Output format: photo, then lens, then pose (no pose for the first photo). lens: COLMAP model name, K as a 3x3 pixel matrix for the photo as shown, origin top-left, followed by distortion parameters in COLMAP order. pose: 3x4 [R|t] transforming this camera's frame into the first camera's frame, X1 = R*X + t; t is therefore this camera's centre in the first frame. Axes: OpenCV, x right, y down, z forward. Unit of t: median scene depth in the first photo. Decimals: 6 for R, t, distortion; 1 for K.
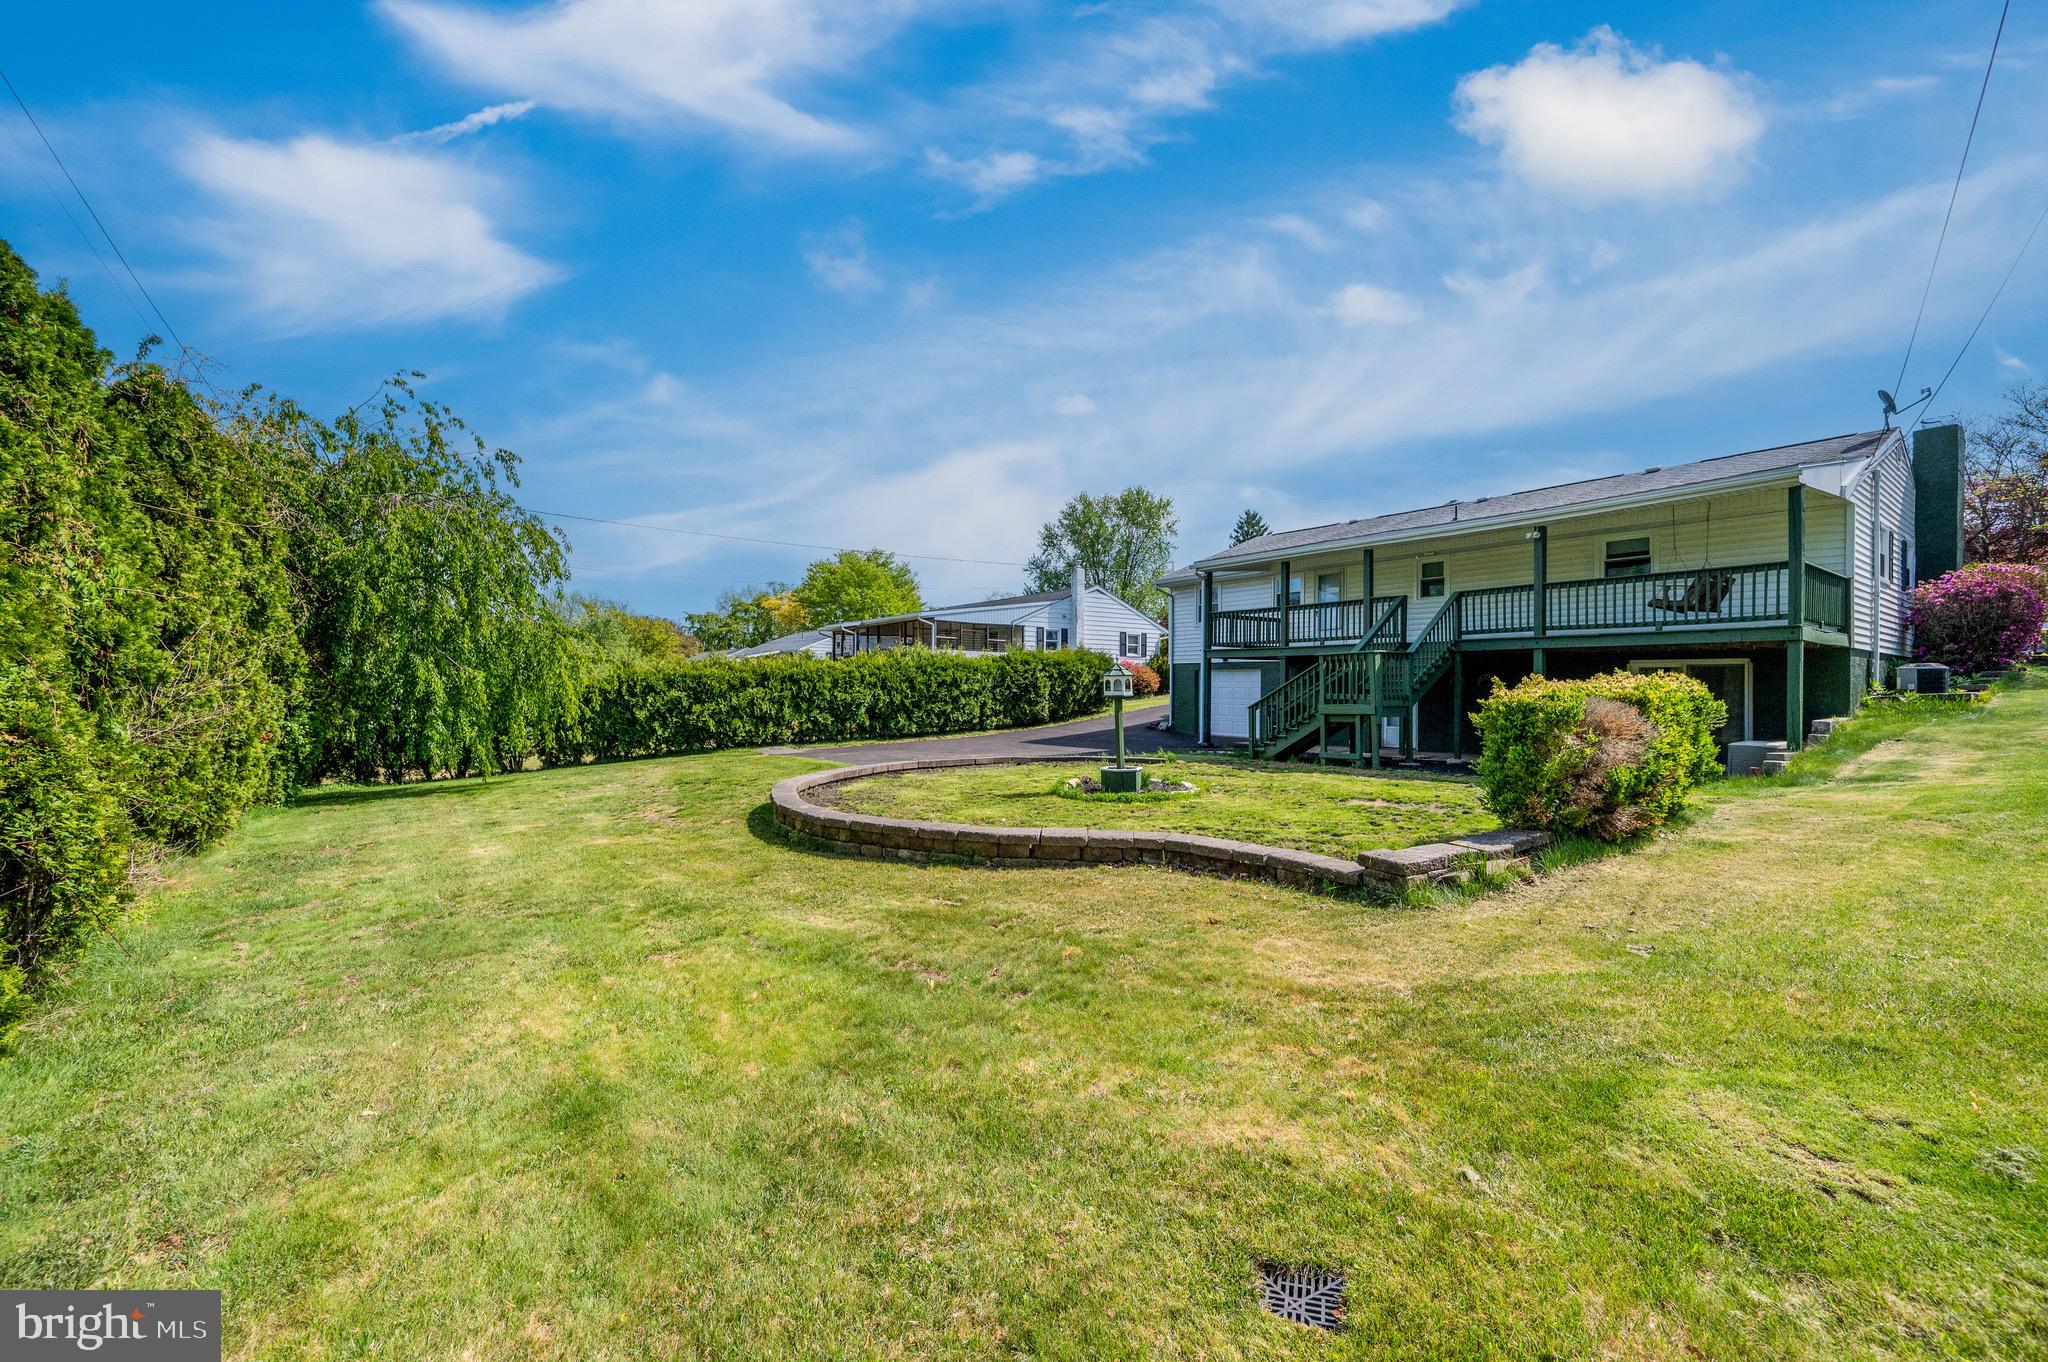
lens RADIAL K [[819.2, 0, 1026.3], [0, 819.2, 683.9], [0, 0, 1]] dist [-0.002641, 0.000210]
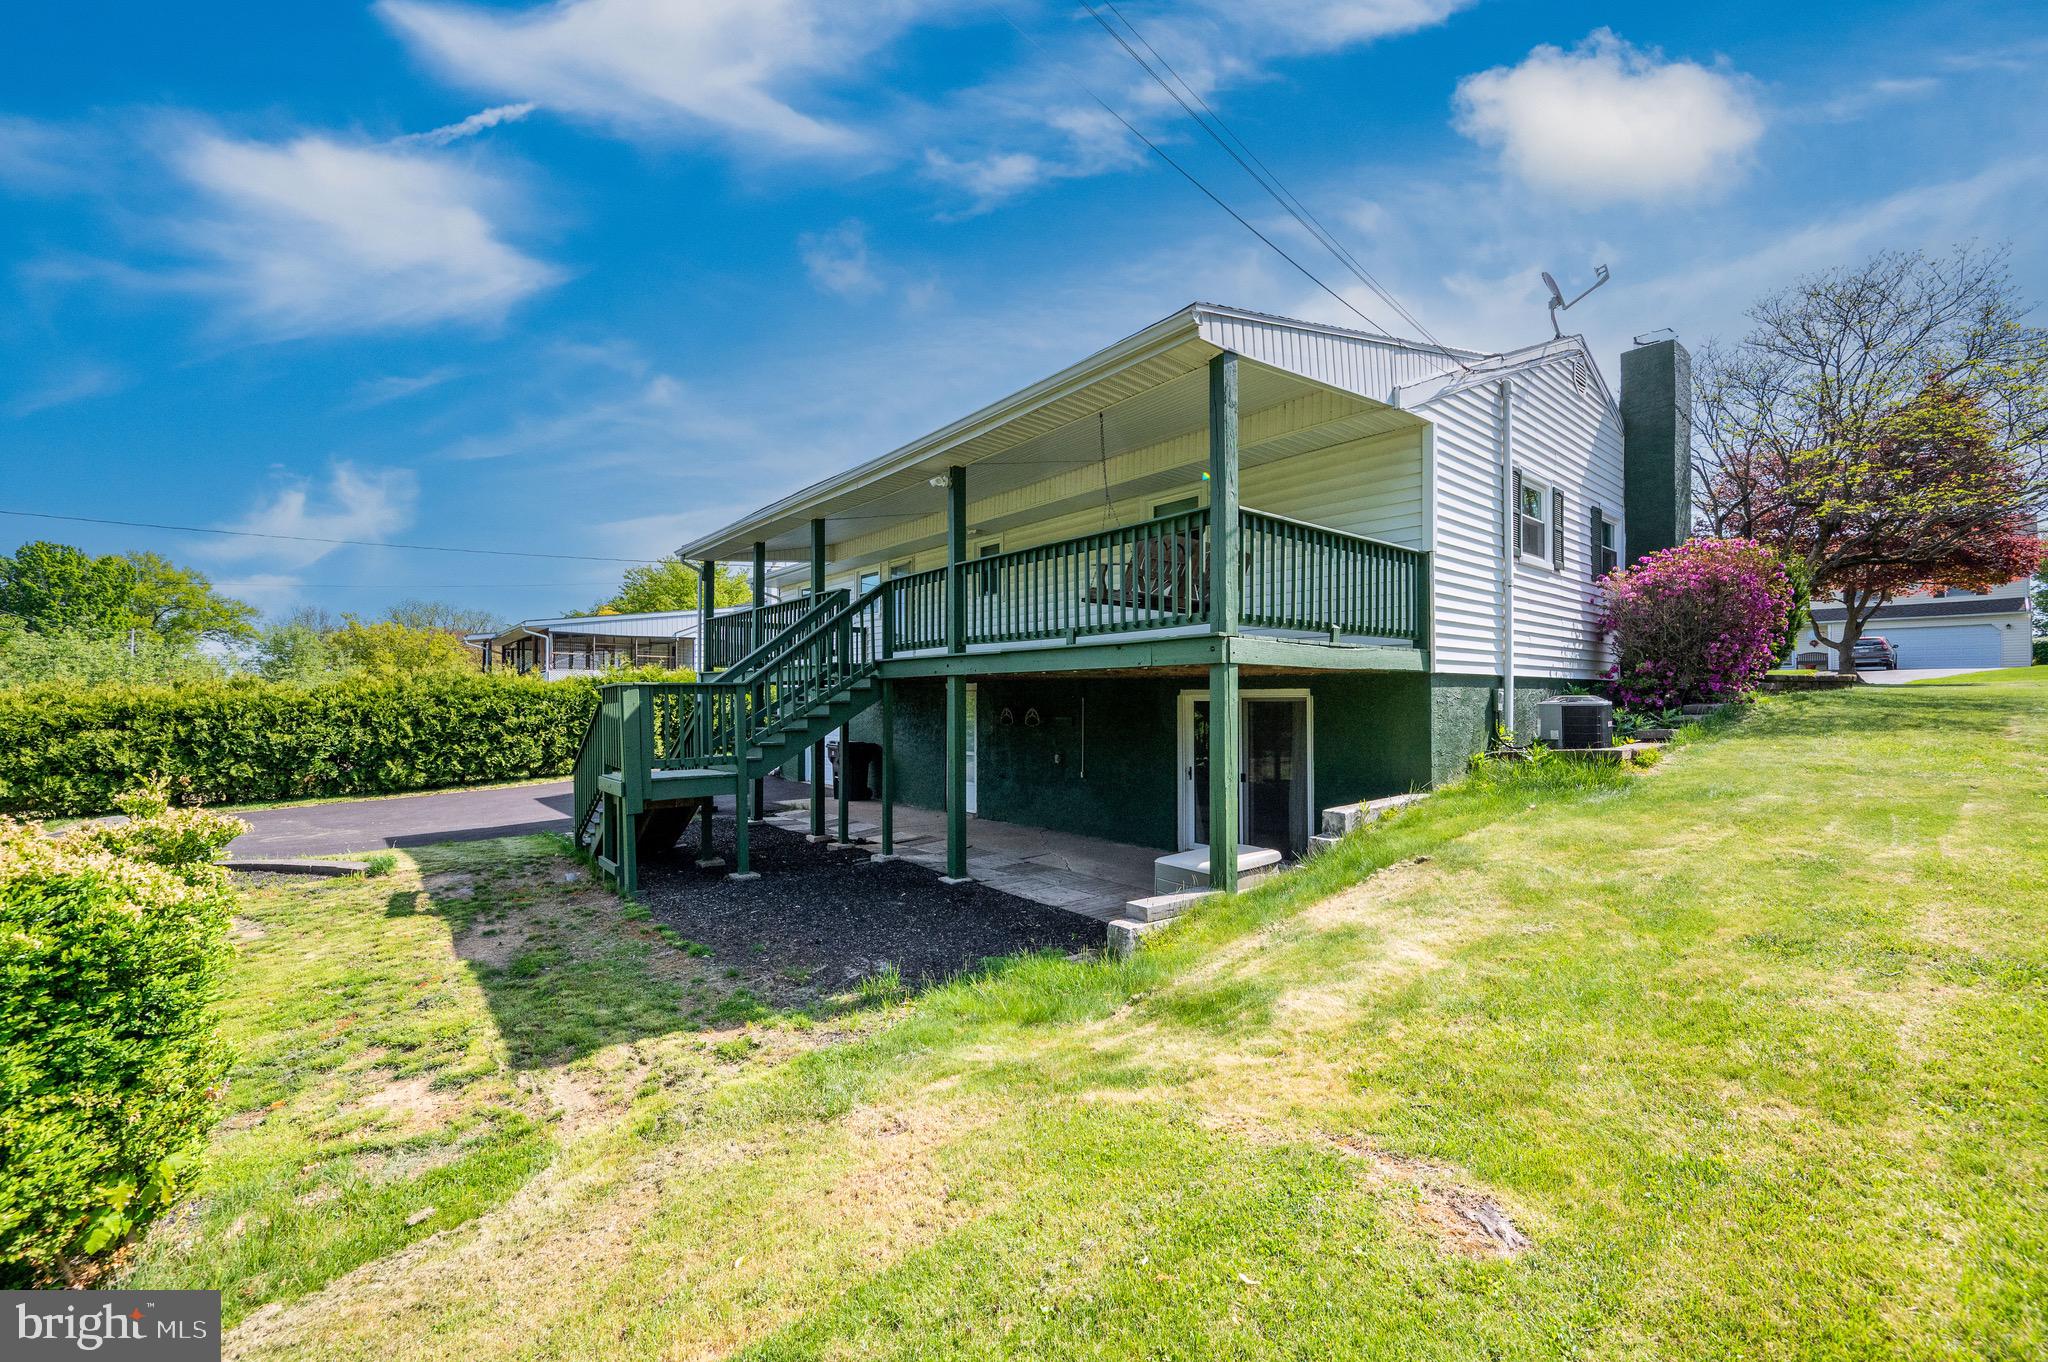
lens RADIAL K [[819.2, 0, 1031.0], [0, 819.2, 688.4], [0, 0, 1]] dist [-0.002641, 0.000210]
pose [[0.997973, -0.008140, 0.063111, 0.367619], [0.008638, 0.999934, -0.007637, -0.016533], [-0.063045, 0.008167, 0.997977, 0.233867]]
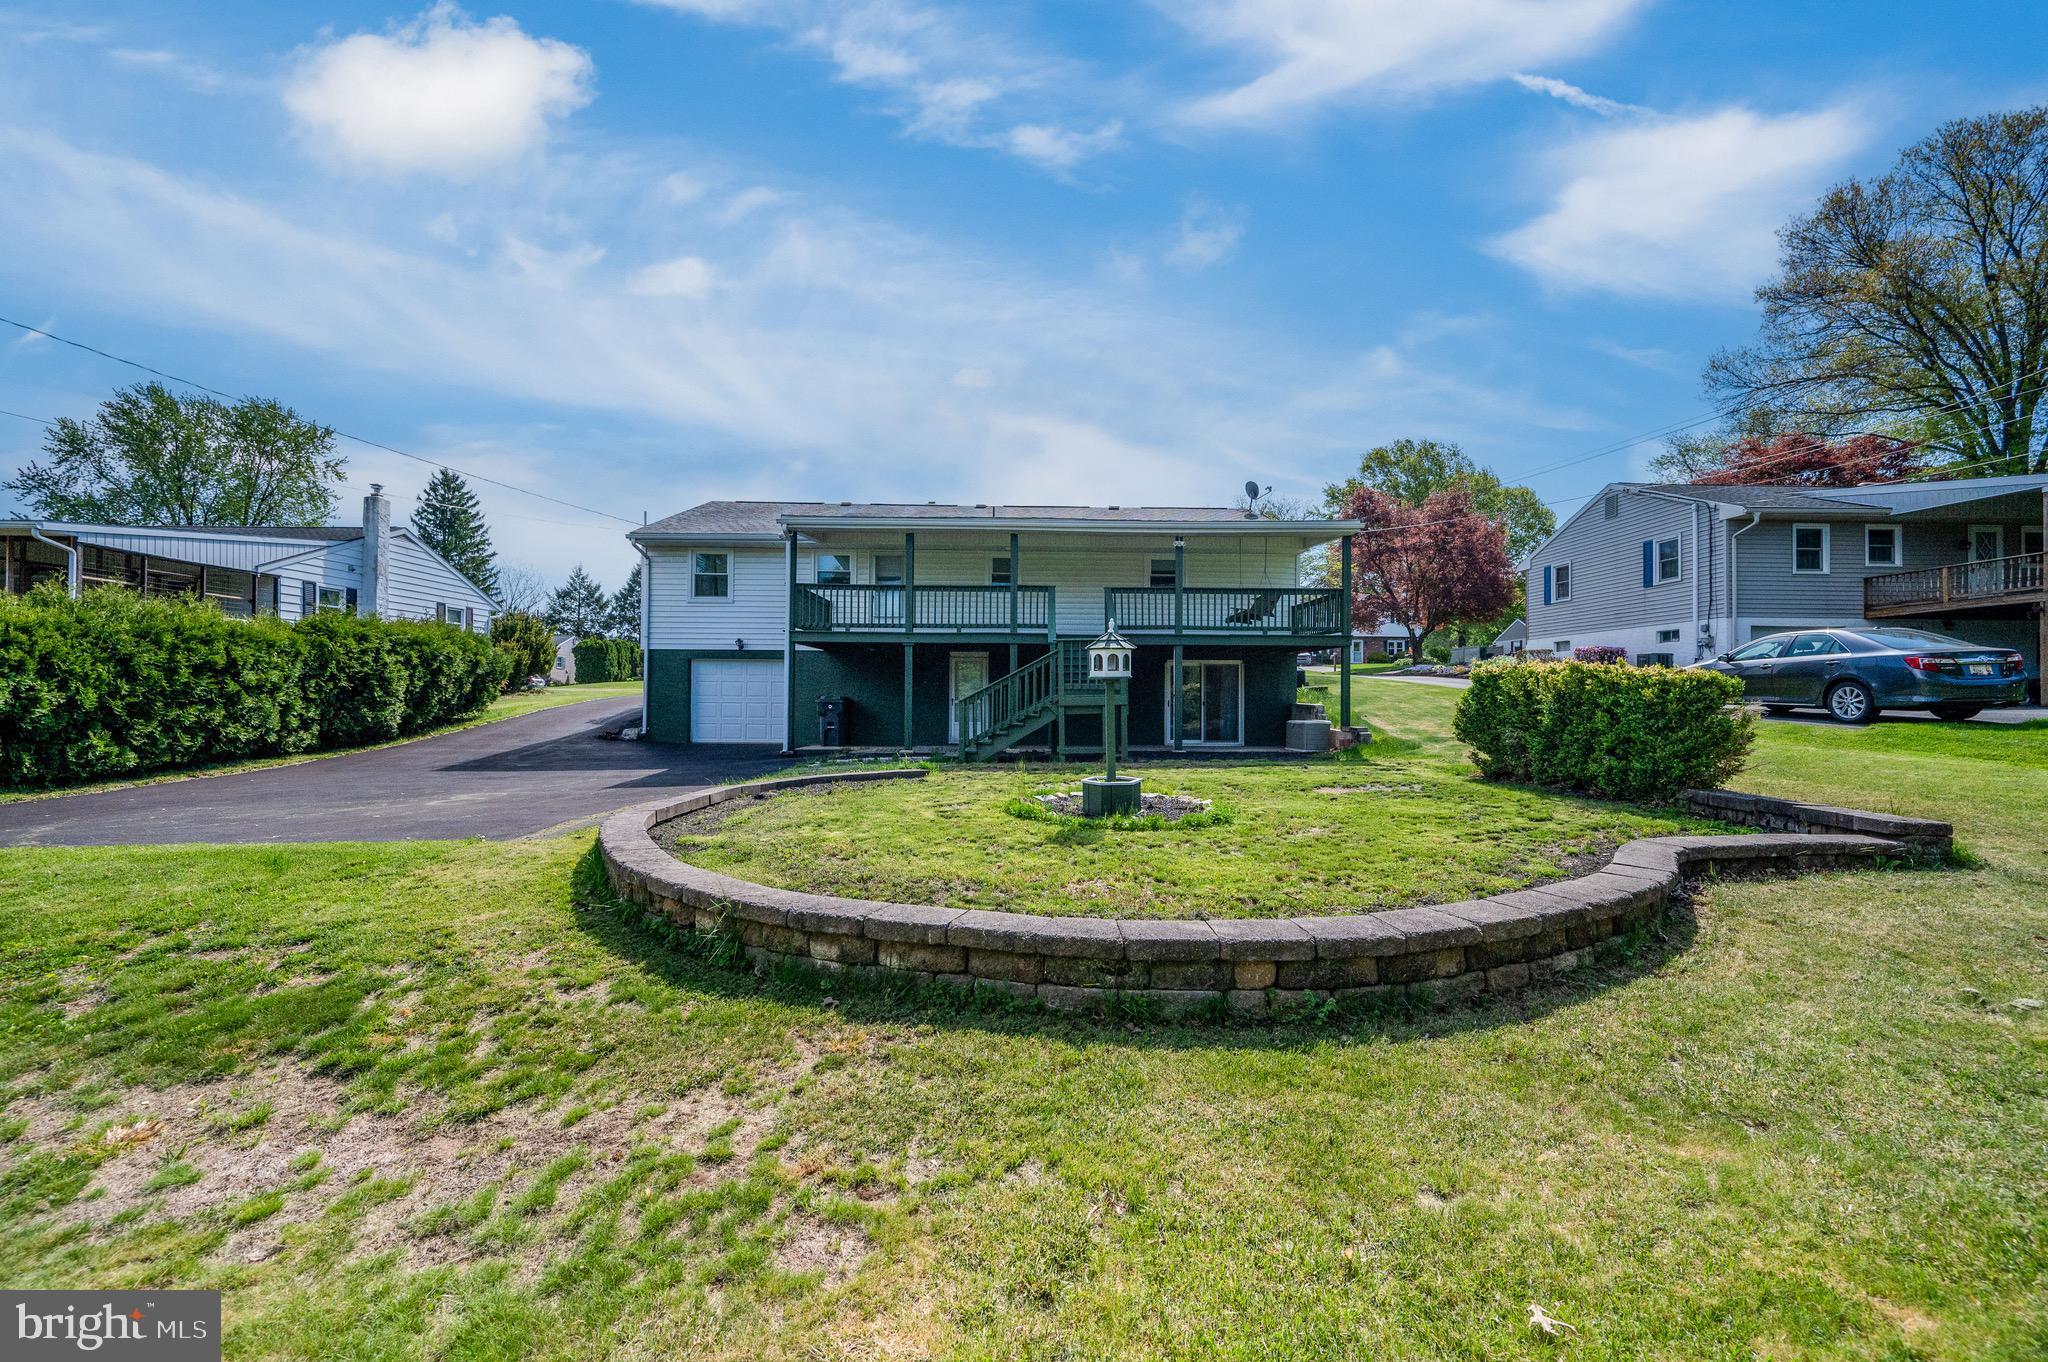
lens RADIAL K [[819.2, 0, 1028.8], [0, 819.2, 688.4], [0, 0, 1]] dist [-0.002641, 0.000210]
pose [[0.574008, 0.005644, 0.818830, -0.228908], [-0.004495, 0.999983, -0.003742, 0.012053], [-0.818837, -0.001533, 0.574023, 0.301114]]
